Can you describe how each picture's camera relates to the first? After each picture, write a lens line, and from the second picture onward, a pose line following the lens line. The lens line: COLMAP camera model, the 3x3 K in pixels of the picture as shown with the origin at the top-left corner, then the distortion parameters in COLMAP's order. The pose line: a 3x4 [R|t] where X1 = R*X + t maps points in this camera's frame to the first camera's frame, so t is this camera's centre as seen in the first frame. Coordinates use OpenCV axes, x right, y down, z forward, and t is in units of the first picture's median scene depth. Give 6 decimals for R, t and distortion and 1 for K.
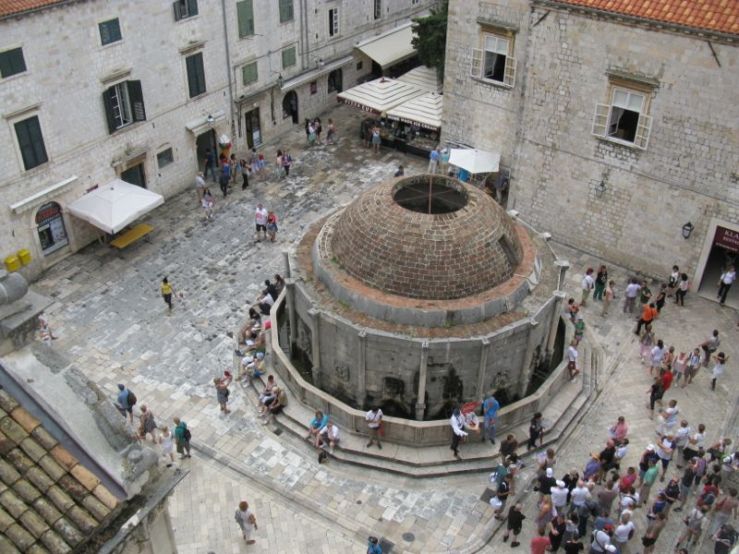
lens RADIAL K [[772.1, 0, 369.5], [0, 772.1, 277.0], [0, 0, 1]] dist [-0.206659, 0.274537]
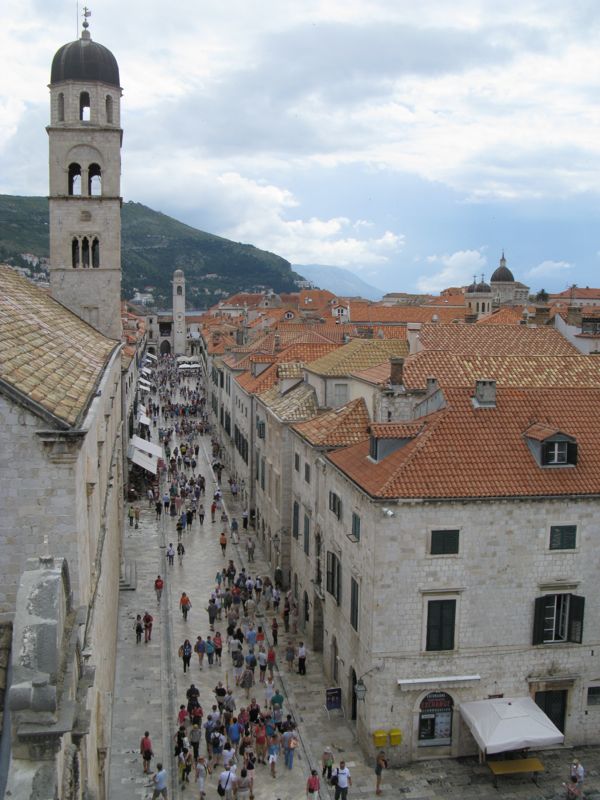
lens RADIAL K [[835.9, 0, 300.0], [0, 835.9, 400.0], [0, 0, 1]] dist [-0.206659, 0.274537]
pose [[0.658269, 0.089483, -0.747445, 0.172663], [-0.429731, 0.859897, -0.275514, -0.057648], [0.618072, 0.502563, 0.604498, 0.106475]]
